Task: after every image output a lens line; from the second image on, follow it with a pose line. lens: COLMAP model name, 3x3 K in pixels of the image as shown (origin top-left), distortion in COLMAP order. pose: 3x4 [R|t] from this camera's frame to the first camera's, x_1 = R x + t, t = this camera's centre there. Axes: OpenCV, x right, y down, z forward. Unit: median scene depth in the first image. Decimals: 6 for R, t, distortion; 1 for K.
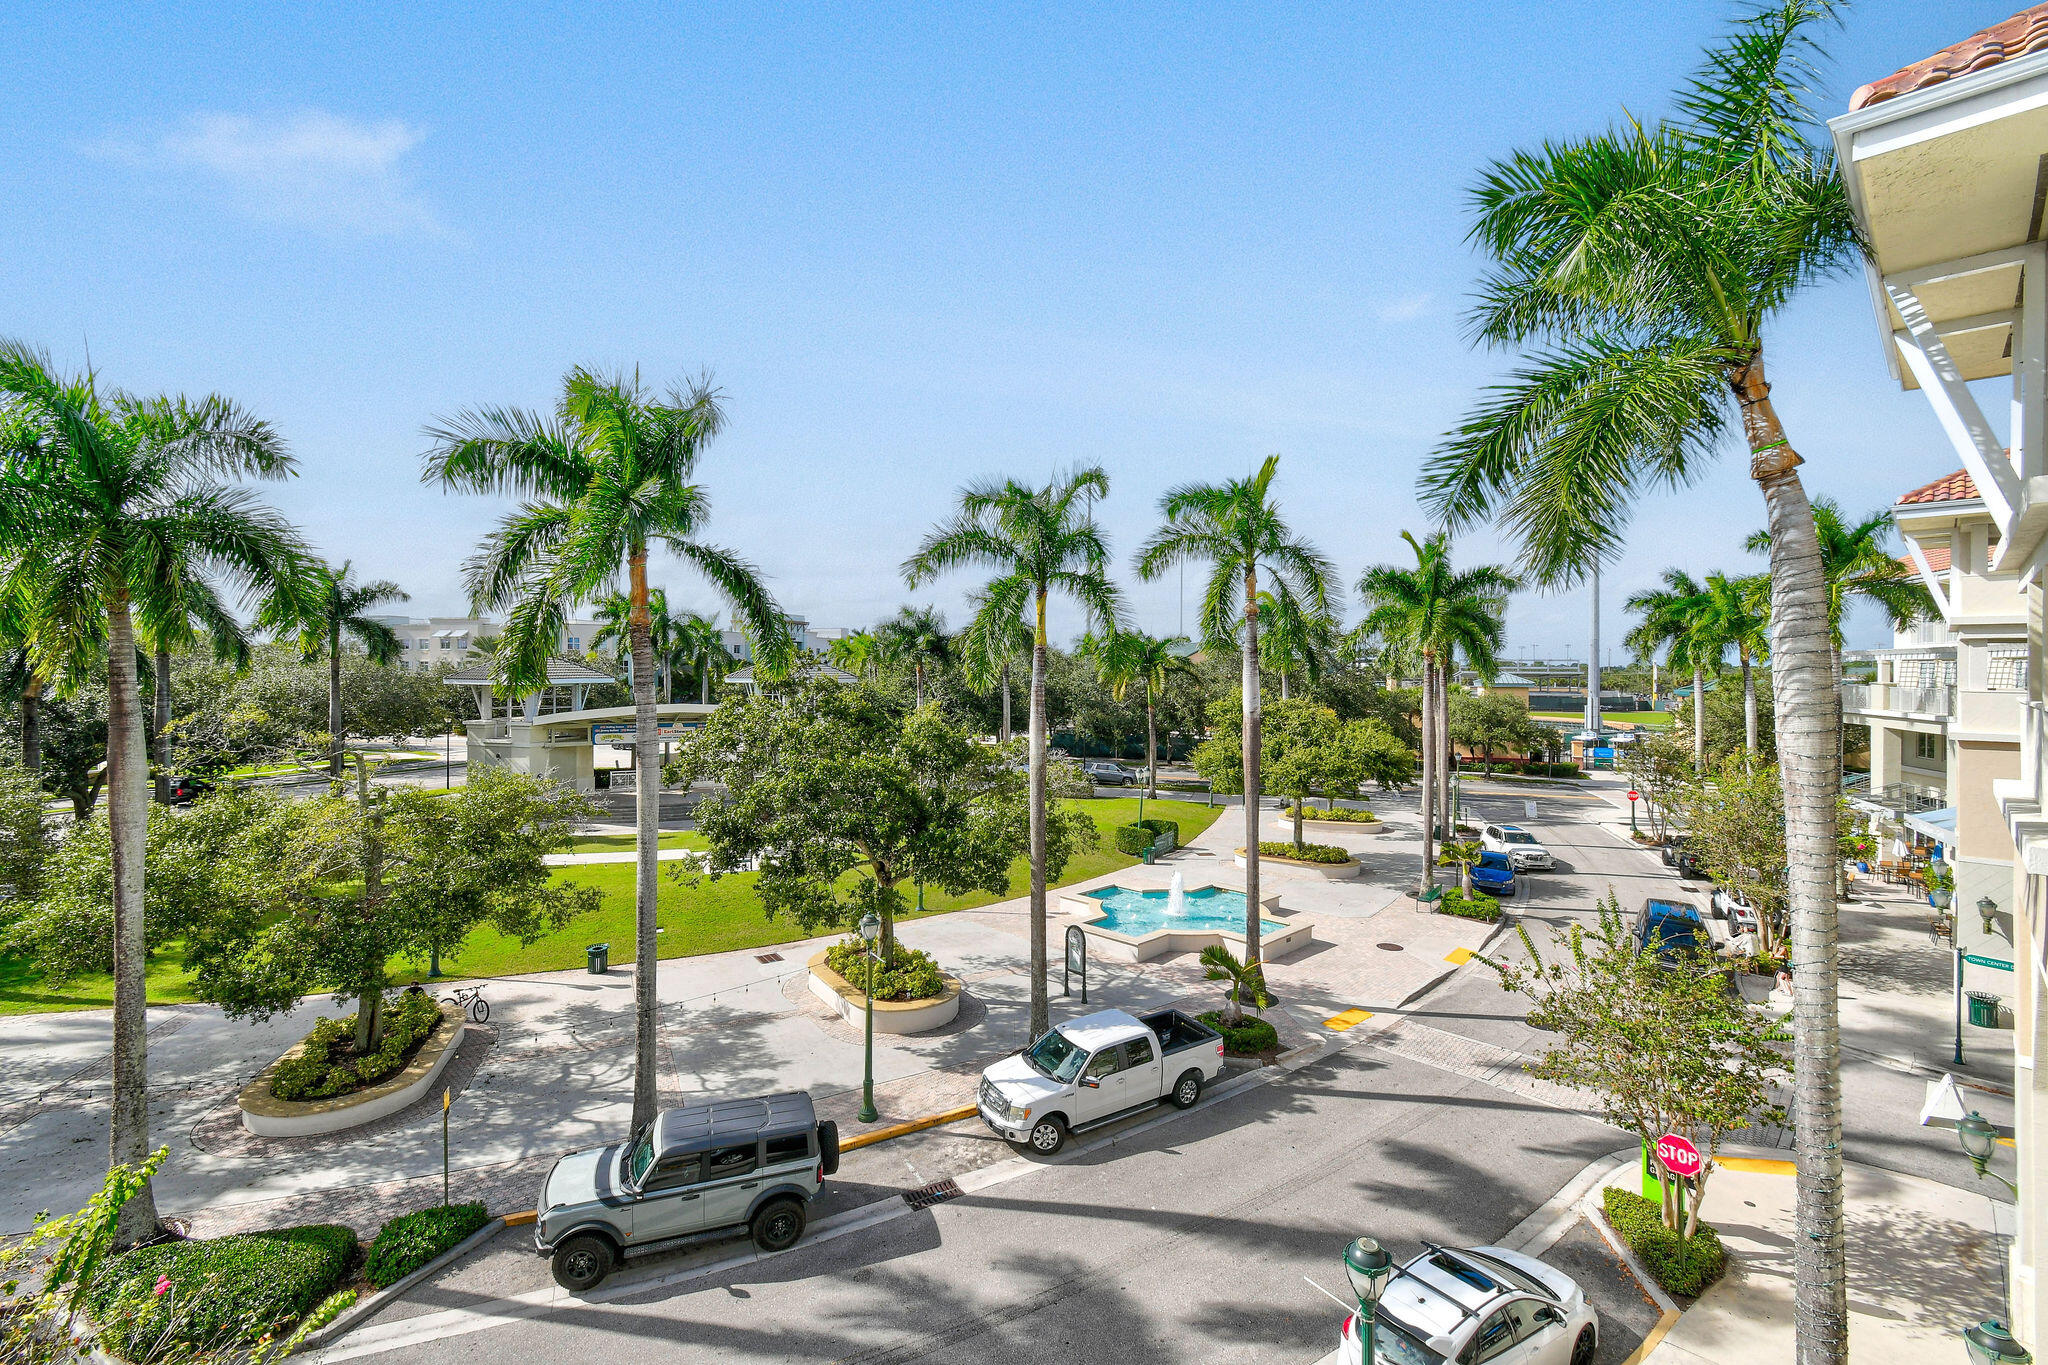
lens RADIAL K [[905.4, 0, 1030.6], [0, 905.4, 666.4], [0, 0, 1]] dist [0.020583, -0.005603]
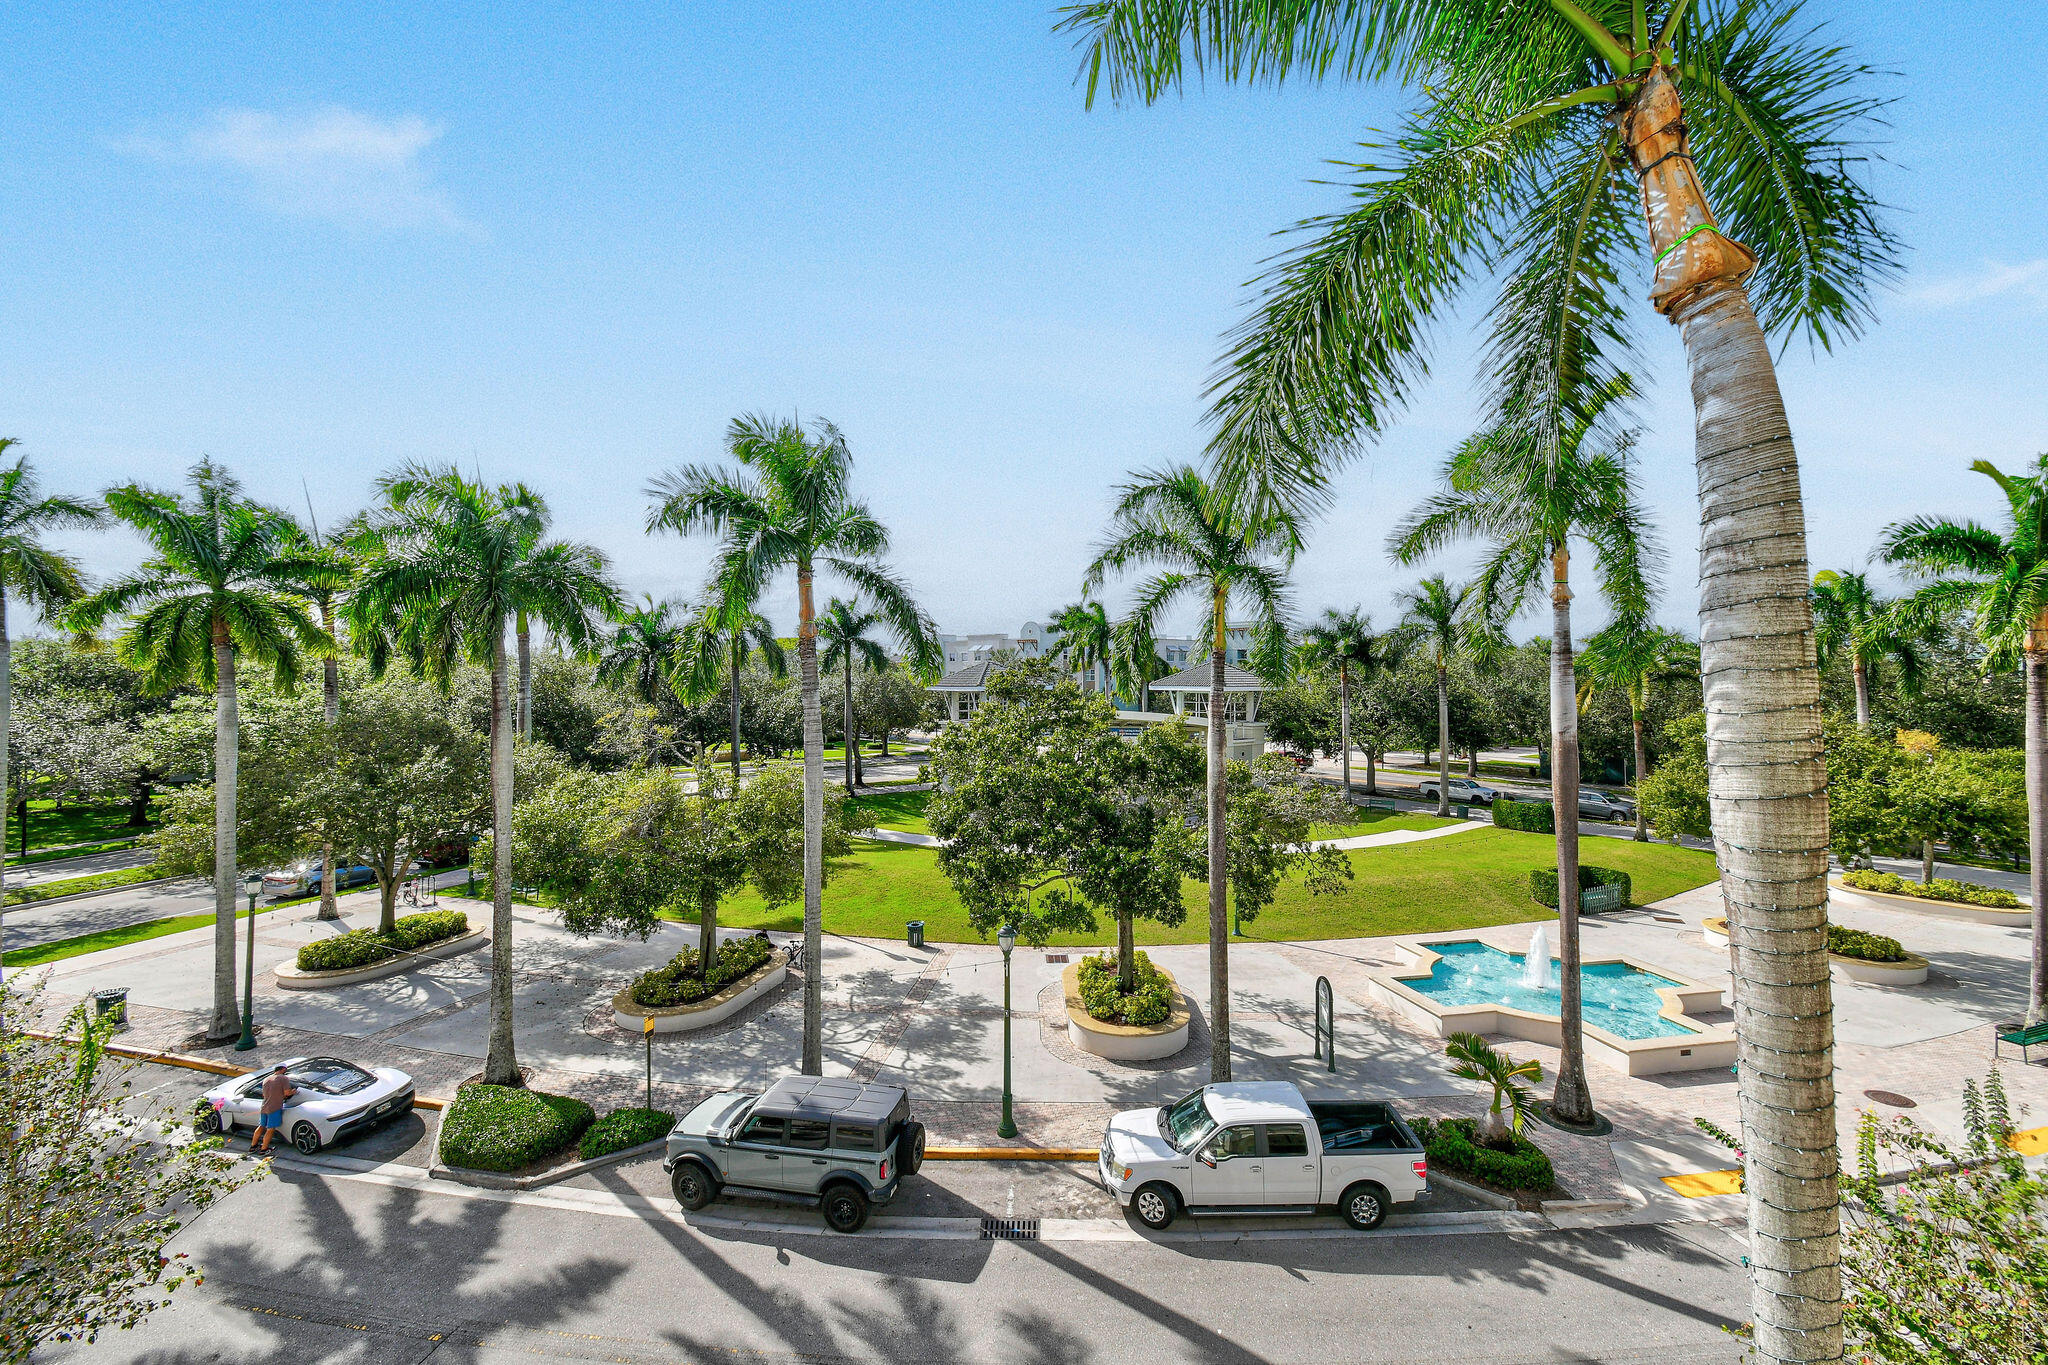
lens RADIAL K [[905.4, 0, 1030.6], [0, 905.4, 666.4], [0, 0, 1]] dist [0.020583, -0.005603]
pose [[0.847474, -0.009235, -0.530756, 0.343880], [0.004901, 0.999942, -0.009572, 0.000952], [0.530814, 0.005511, 0.847471, 0.163975]]
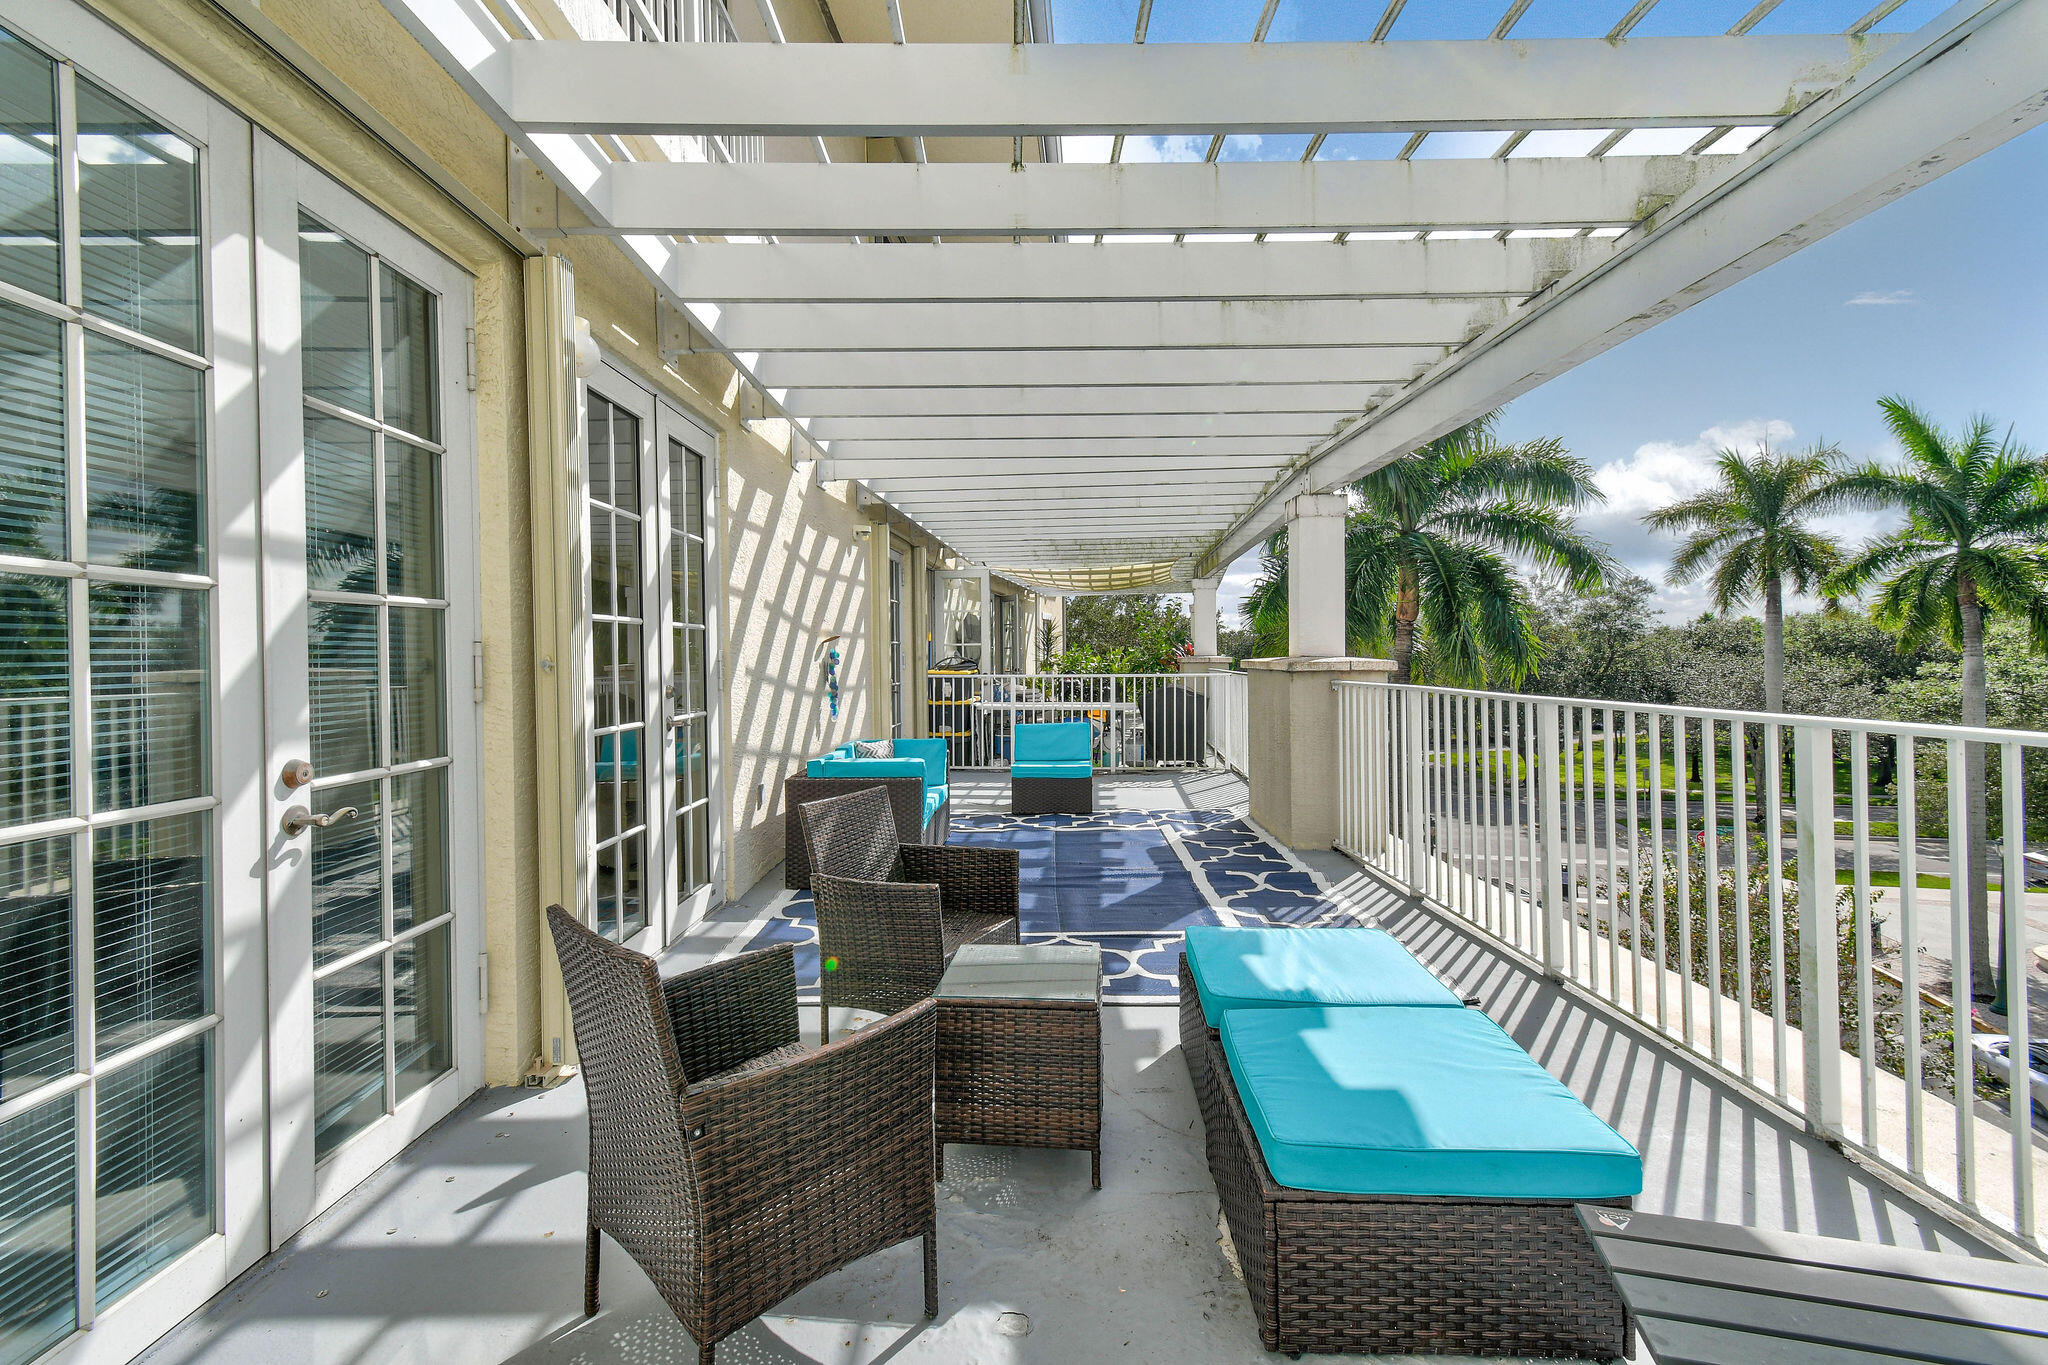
lens RADIAL K [[904.5, 0, 1030.7], [0, 904.5, 663.1], [0, 0, 1]] dist [0.013821, -0.000416]
pose [[-0.486335, 0.003535, -0.873765, 0.454262], [0.010741, 0.999940, -0.001933, 0.021308], [0.873706, -0.010325, -0.486344, 0.129726]]
